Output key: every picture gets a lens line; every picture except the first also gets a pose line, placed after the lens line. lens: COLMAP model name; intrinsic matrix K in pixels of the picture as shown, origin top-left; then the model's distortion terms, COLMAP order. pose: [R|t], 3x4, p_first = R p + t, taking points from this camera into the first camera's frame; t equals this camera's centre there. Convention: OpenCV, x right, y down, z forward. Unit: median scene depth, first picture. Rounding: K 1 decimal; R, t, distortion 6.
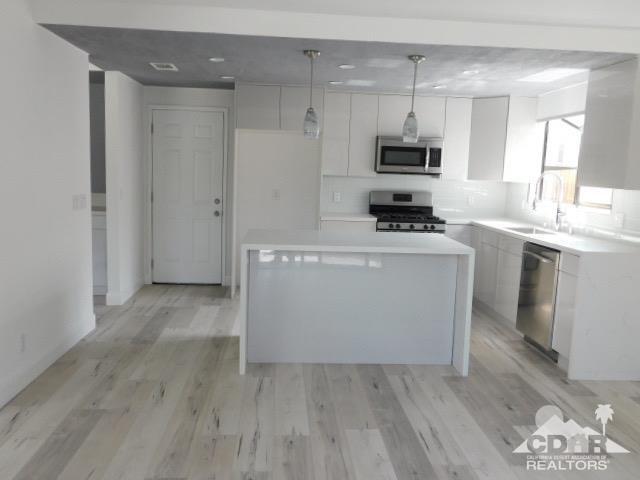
lens RADIAL K [[551.9, 0, 315.4], [0, 551.9, 238.4], [0, 0, 1]] dist [0.002557, -0.000589]
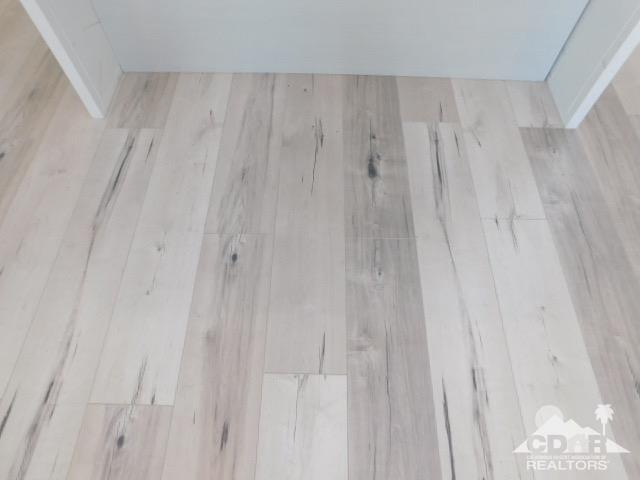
lens RADIAL K [[421.5, 0, 317.7], [0, 421.5, 239.7], [0, 0, 1]] dist [-0.044969, 0.026908]
pose [[0.996796, 0.052534, -0.060323, 0.058265], [0.015664, 0.611324, 0.791225, 0.018573], [0.078443, -0.789635, 0.608542, 0.483804]]
